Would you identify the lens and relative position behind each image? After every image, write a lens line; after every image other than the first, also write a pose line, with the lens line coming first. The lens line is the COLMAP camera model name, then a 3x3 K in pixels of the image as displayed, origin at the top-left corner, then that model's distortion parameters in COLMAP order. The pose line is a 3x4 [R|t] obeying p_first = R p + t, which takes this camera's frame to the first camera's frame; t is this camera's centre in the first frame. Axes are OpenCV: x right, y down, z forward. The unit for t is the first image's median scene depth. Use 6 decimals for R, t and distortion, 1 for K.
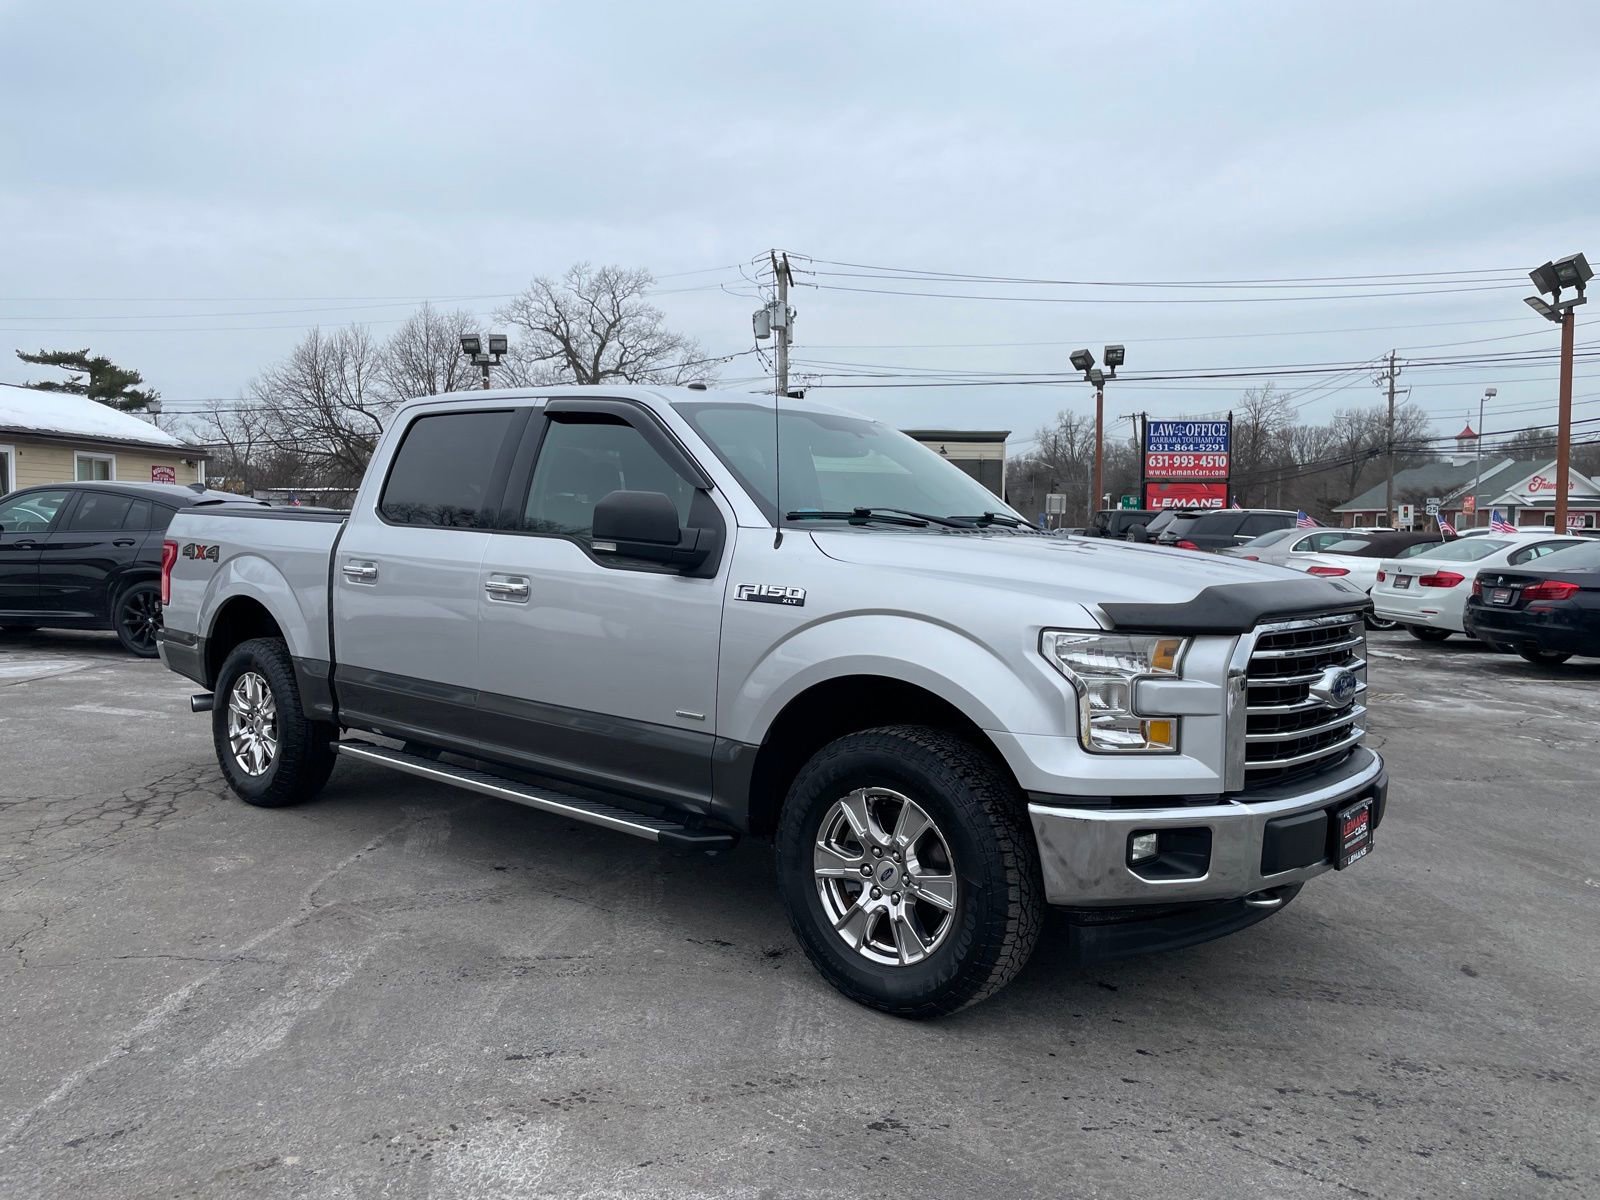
lens RADIAL K [[1208.1, 0, 781.1], [0, 1208.1, 596.7], [0, 0, 1]] dist [0.085636, -0.114083]
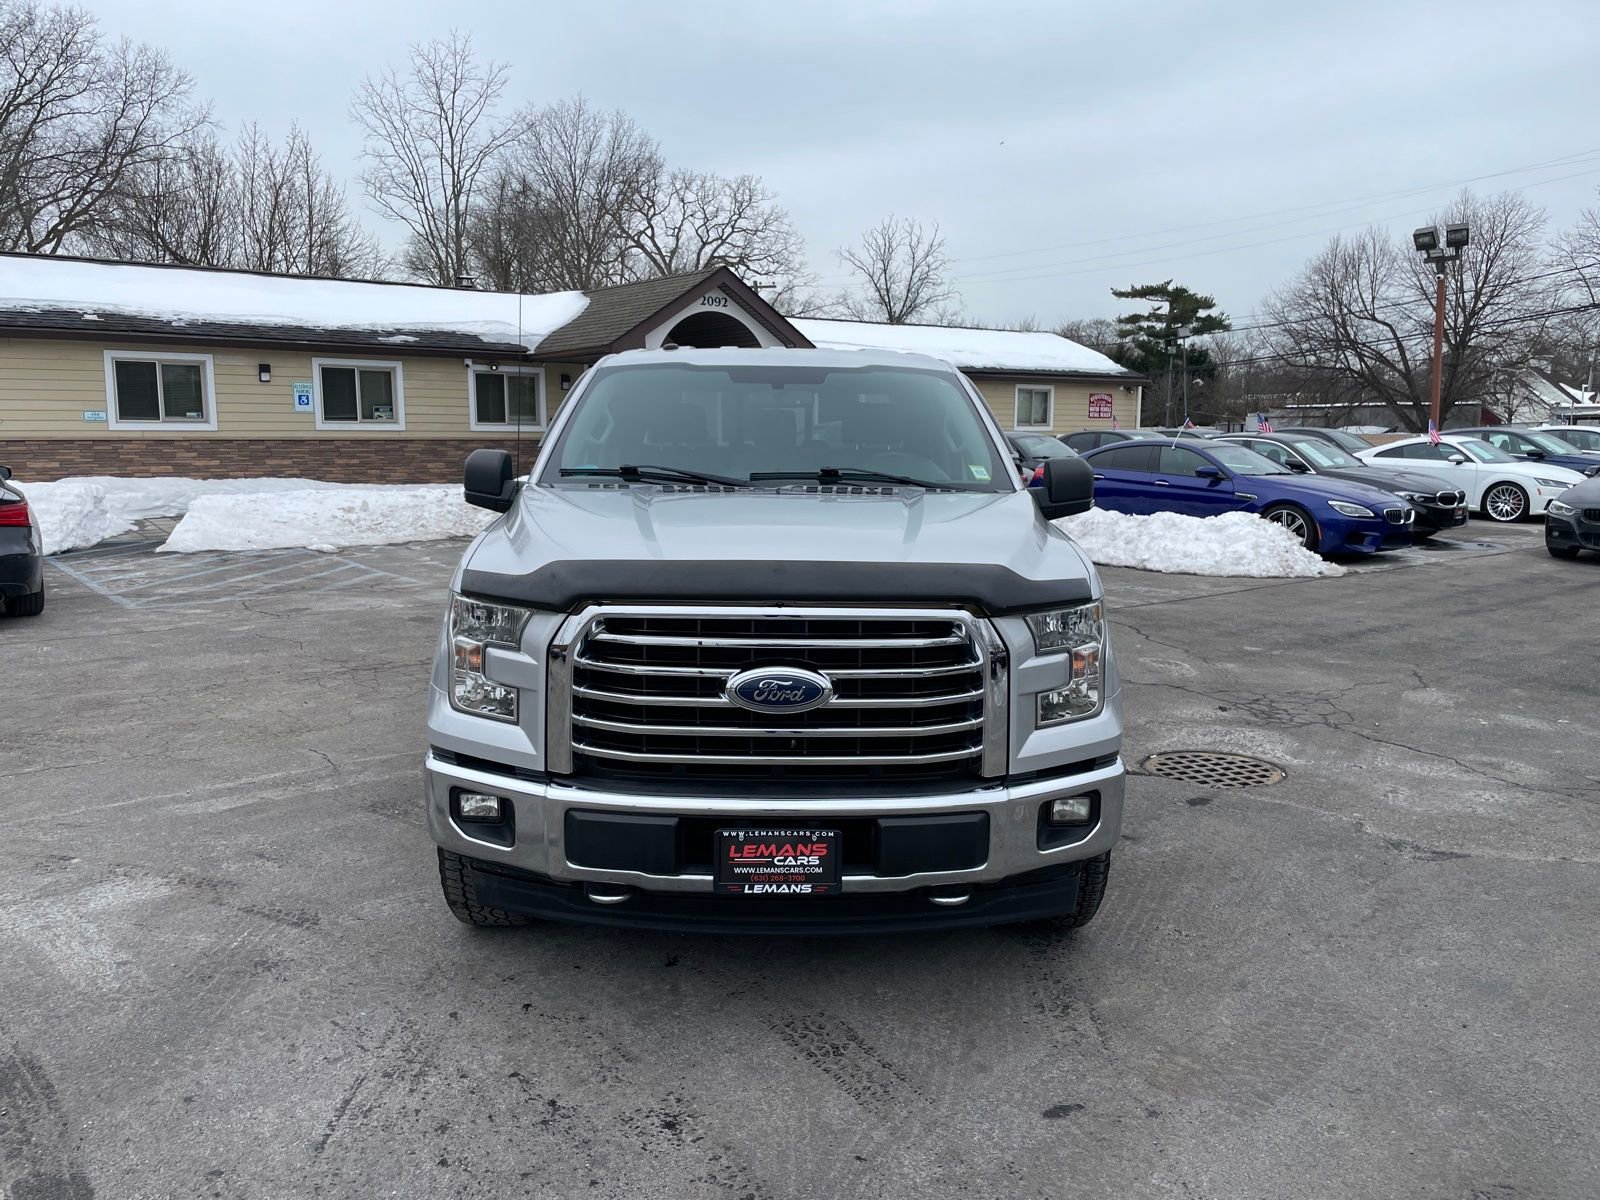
lens RADIAL K [[1208.1, 0, 792.3], [0, 1208.1, 605.1], [0, 0, 1]] dist [0.085636, -0.114083]
pose [[0.668640, 0.095242, -0.737462, 0.782958], [-0.039180, 0.994898, 0.092966, -0.045821], [0.742554, -0.033267, 0.668960, 0.327260]]
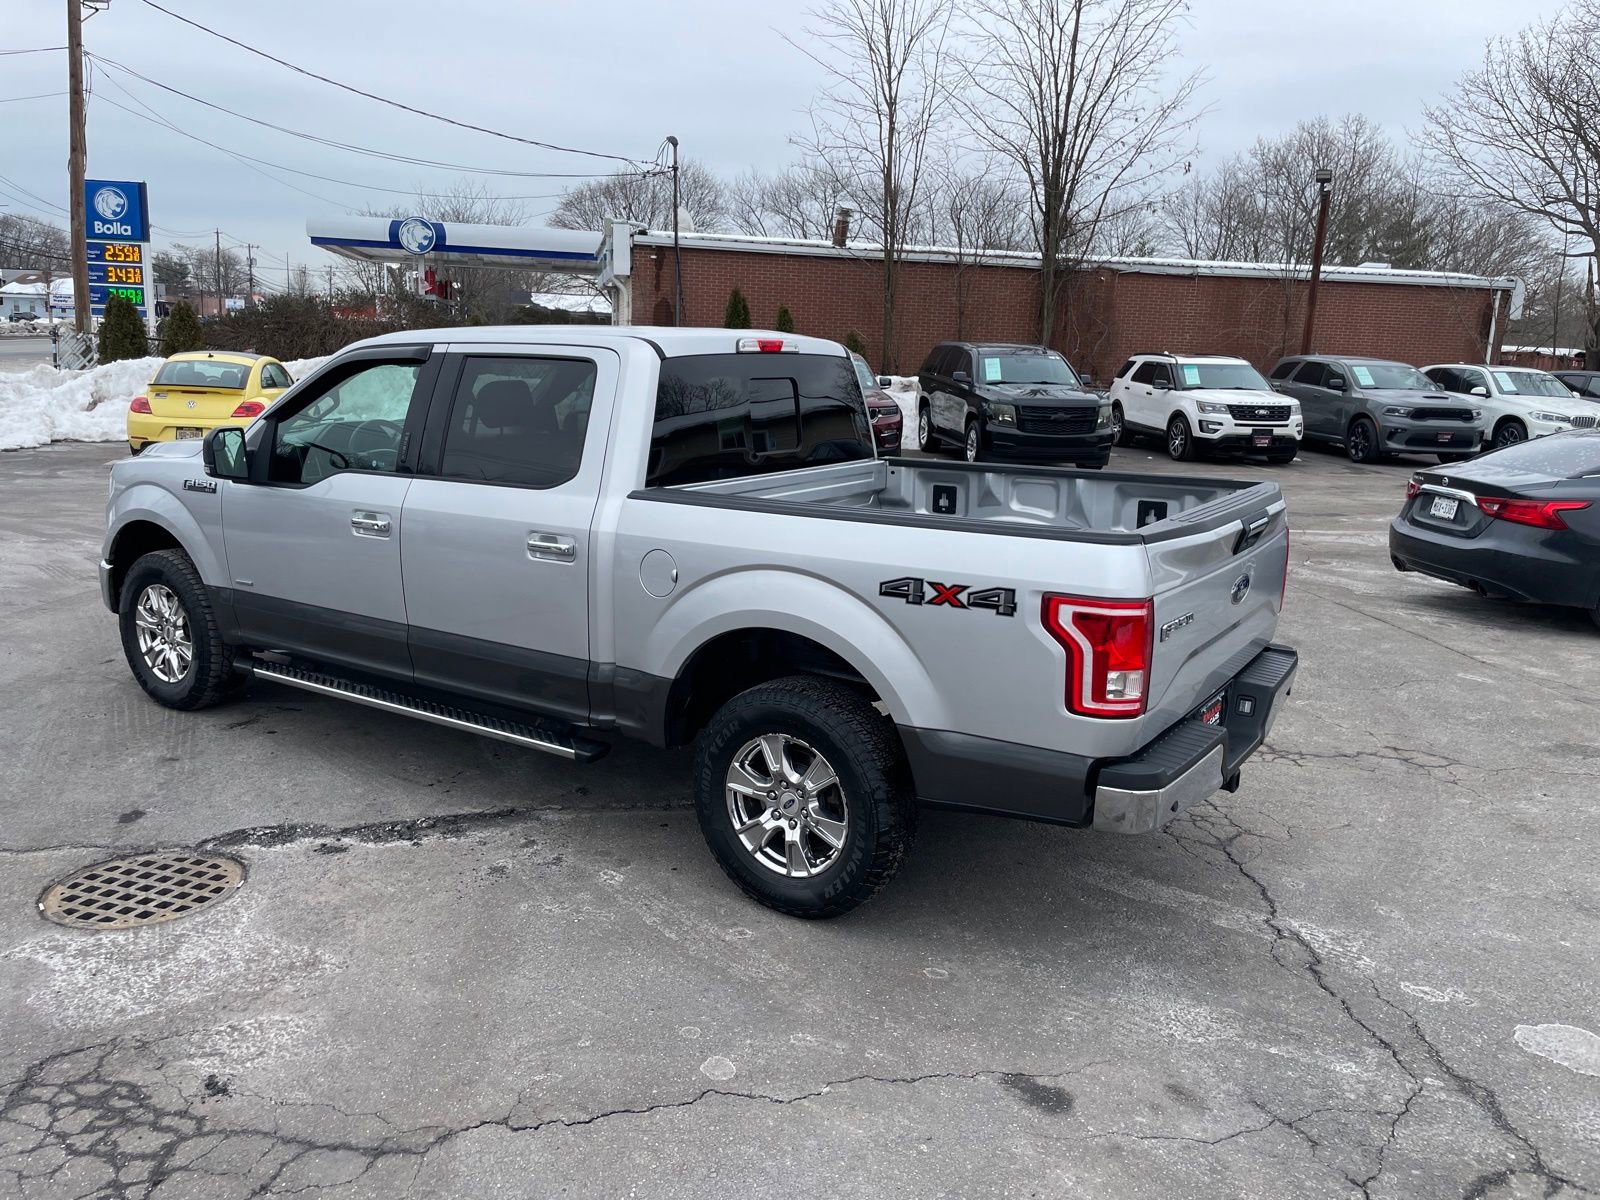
lens RADIAL K [[1208.1, 0, 788.5], [0, 1208.1, 600.6], [0, 0, 1]] dist [0.085636, -0.114083]
pose [[-0.991226, -0.017450, -0.131017, -0.149942], [-0.051780, 0.963282, 0.263451, -0.244155], [0.121609, 0.267924, -0.955734, 2.277433]]
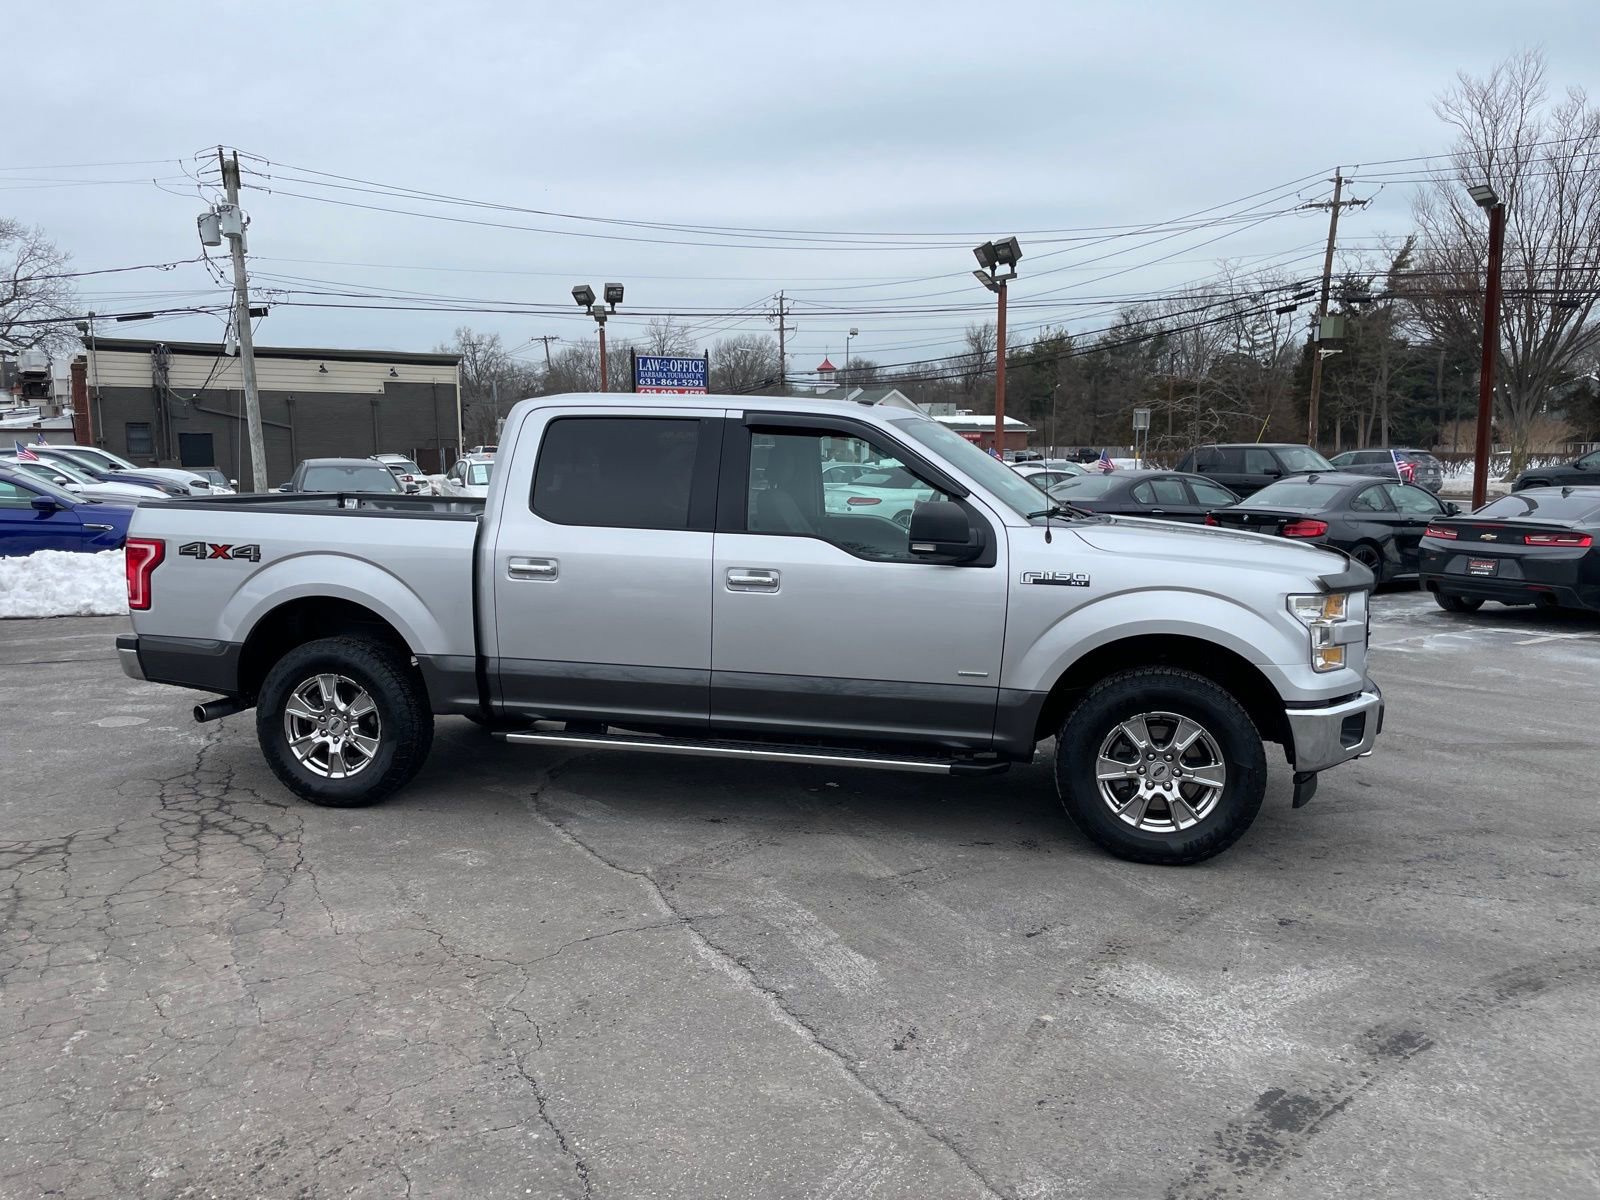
lens RADIAL K [[1208.1, 0, 783.3], [0, 1208.1, 608.7], [0, 0, 1]] dist [0.085636, -0.114083]
pose [[0.880176, -0.073939, 0.468854, -0.681860], [0.038028, 0.995602, 0.085619, -0.071501], [-0.473122, -0.057530, 0.879116, -0.027320]]
